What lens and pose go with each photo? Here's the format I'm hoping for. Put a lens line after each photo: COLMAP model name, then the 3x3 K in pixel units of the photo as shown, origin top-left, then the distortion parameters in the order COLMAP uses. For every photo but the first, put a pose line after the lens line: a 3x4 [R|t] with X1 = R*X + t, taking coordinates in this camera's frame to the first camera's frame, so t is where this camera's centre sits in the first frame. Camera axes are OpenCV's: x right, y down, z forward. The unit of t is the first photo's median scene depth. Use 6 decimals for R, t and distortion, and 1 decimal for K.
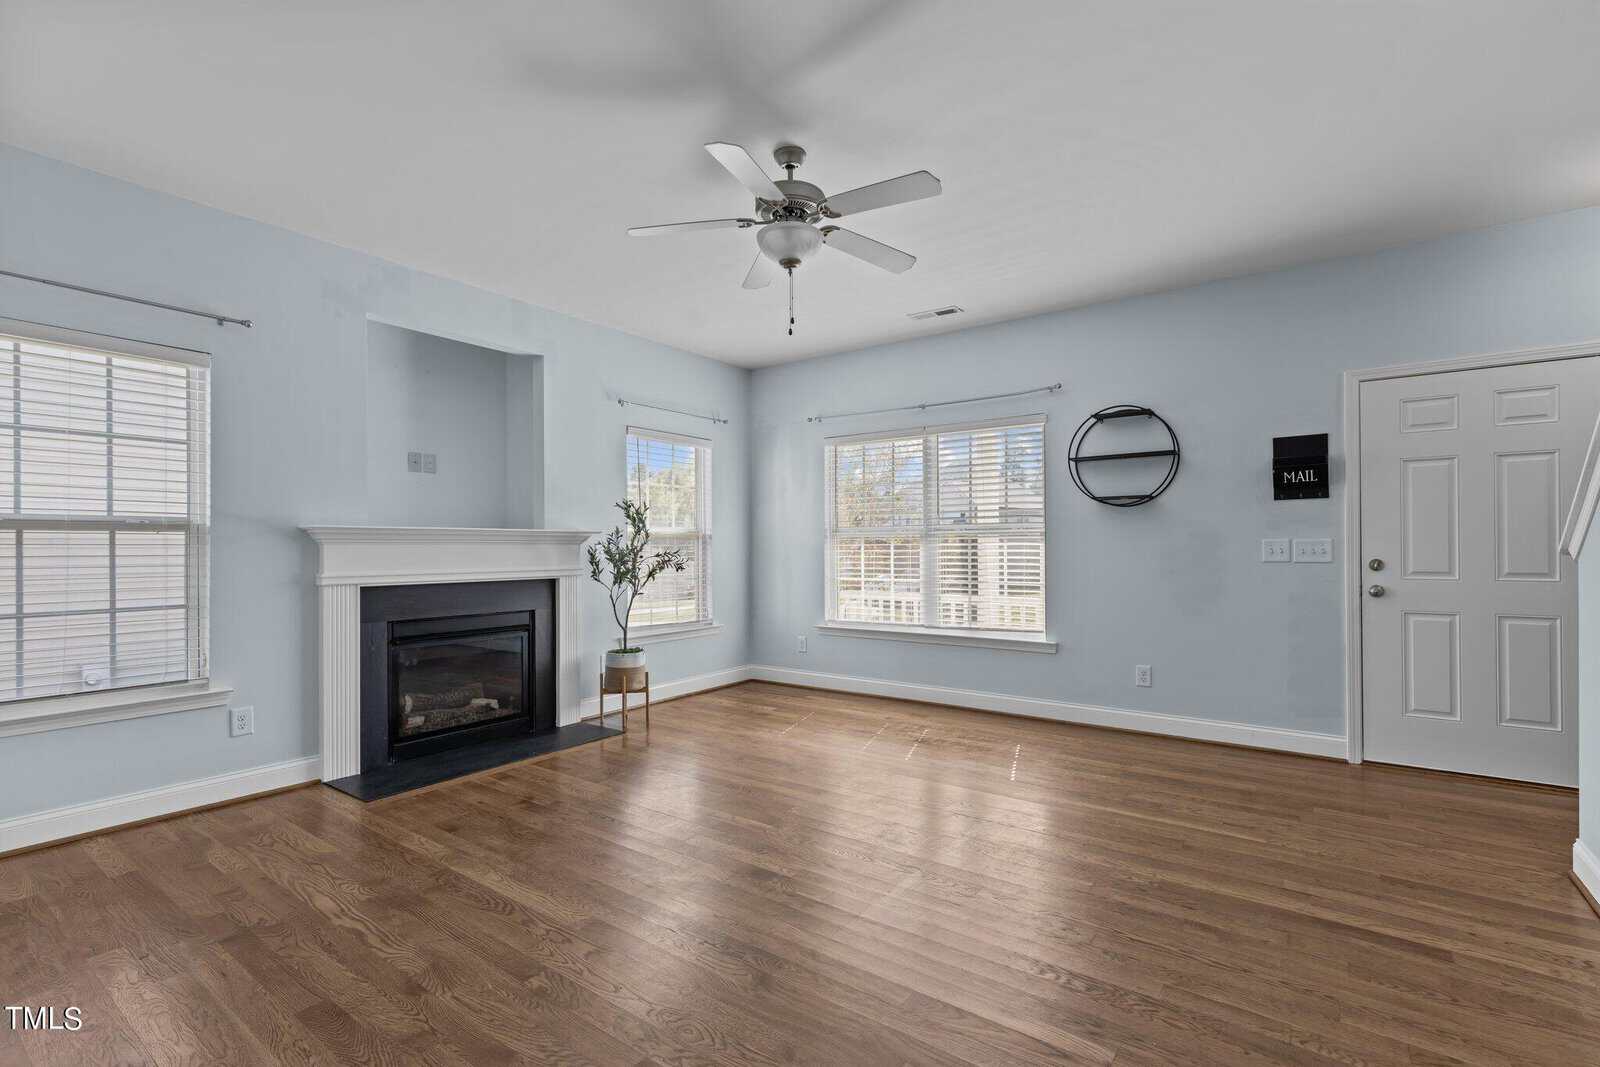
lens RADIAL K [[724.6, 0, 809.2], [0, 724.6, 537.7], [0, 0, 1]] dist [0.013500, -0.000081]
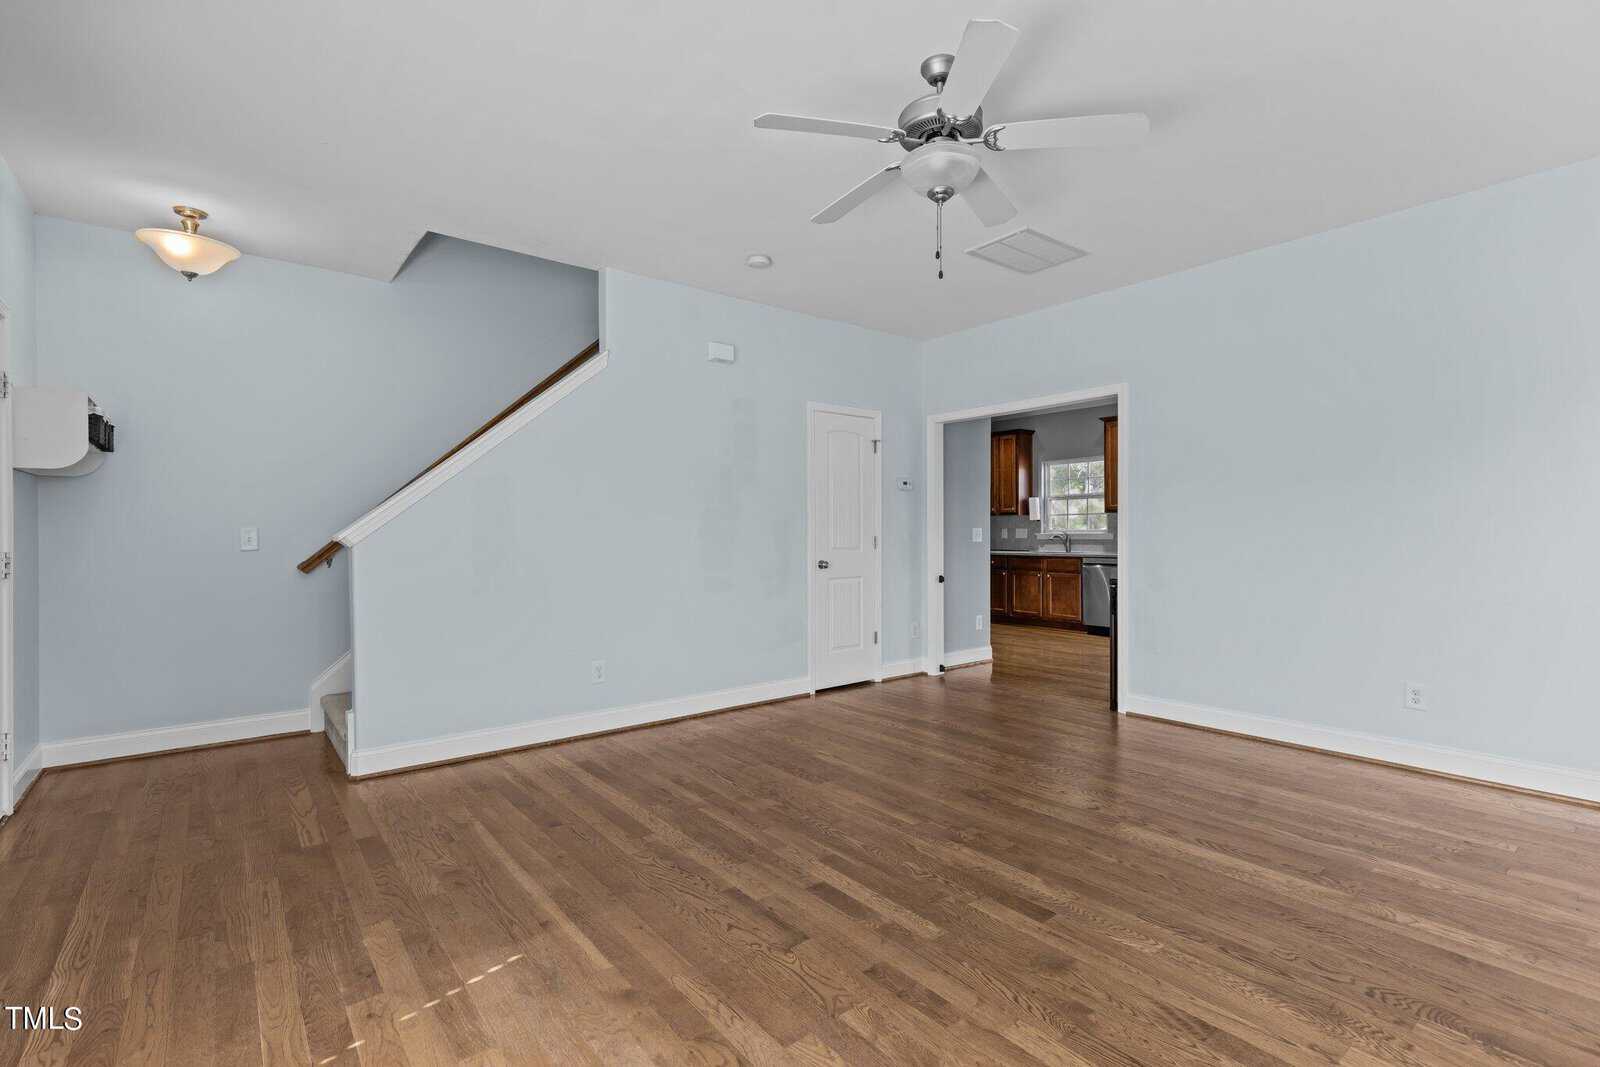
lens RADIAL K [[724.6, 0, 809.2], [0, 724.6, 537.7], [0, 0, 1]] dist [0.013500, -0.000081]
pose [[-0.962878, 0.005768, 0.269874, -0.072418], [0.004893, 0.999980, -0.003915, 0.017493], [-0.269891, -0.002449, -0.962888, 1.286277]]
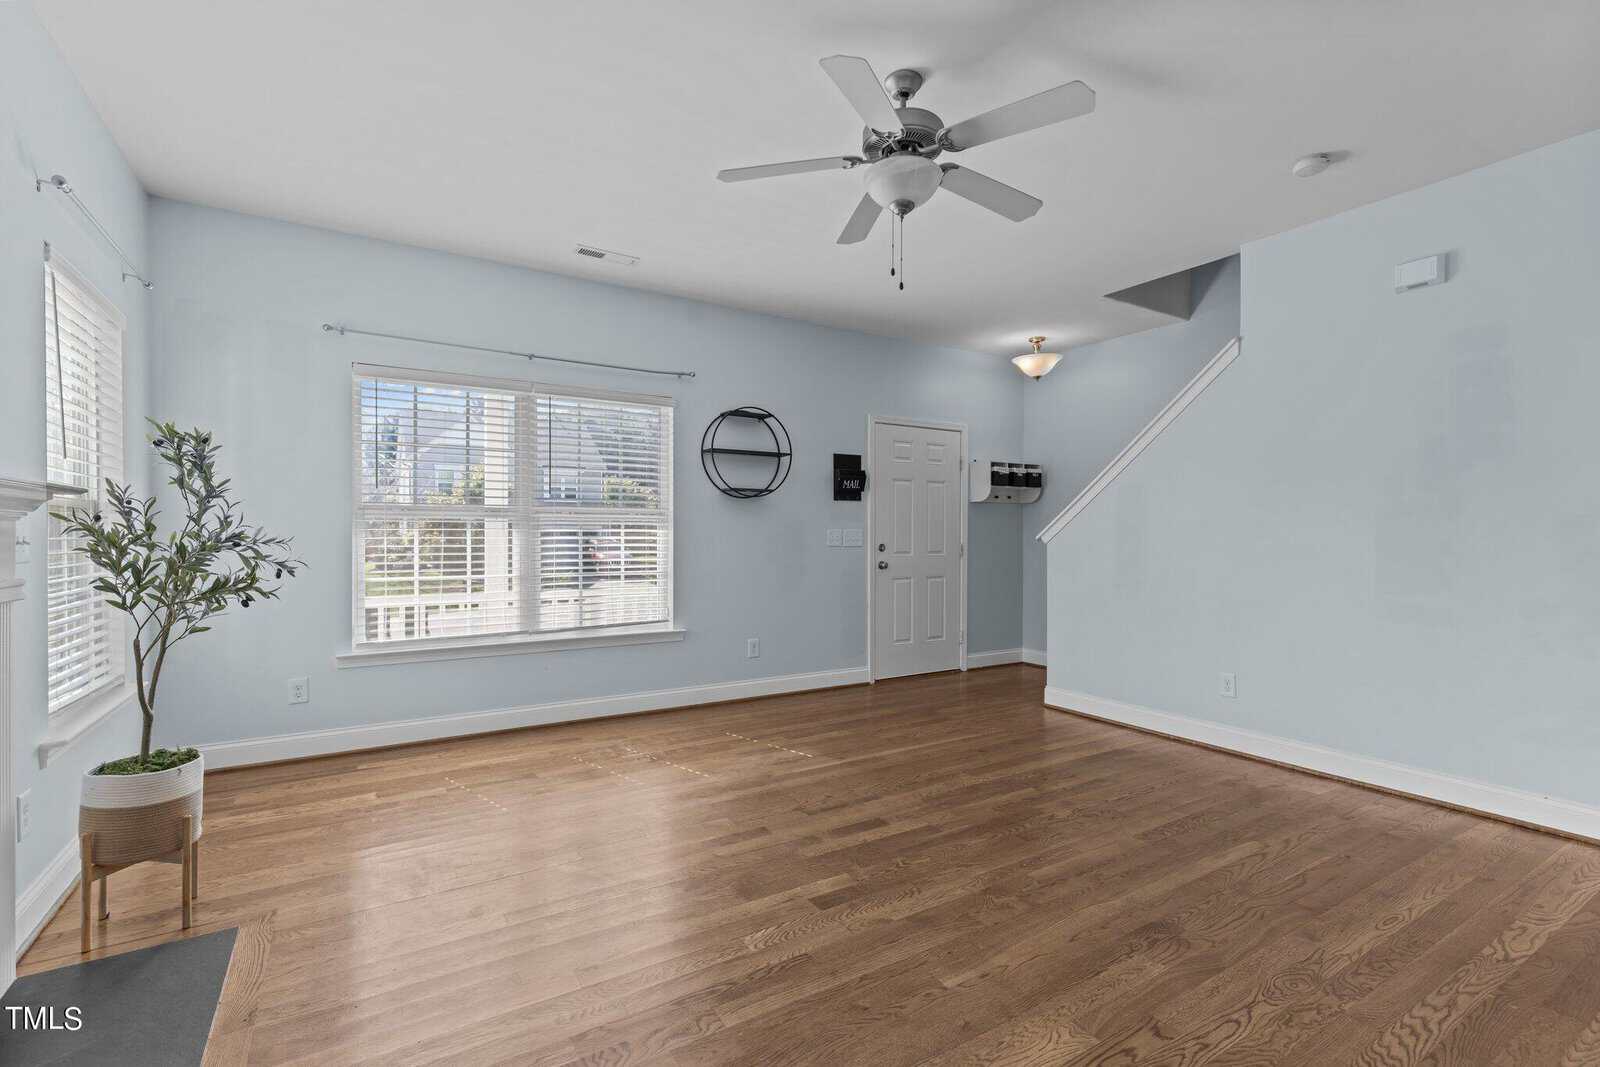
lens RADIAL K [[724.6, 0, 809.2], [0, 724.6, 537.7], [0, 0, 1]] dist [0.013500, -0.000081]
pose [[0.375895, 0.002350, 0.926659, -0.602665], [-0.015917, 0.999866, 0.003920, 0.012612], [-0.926525, -0.016223, 0.375882, 0.538377]]
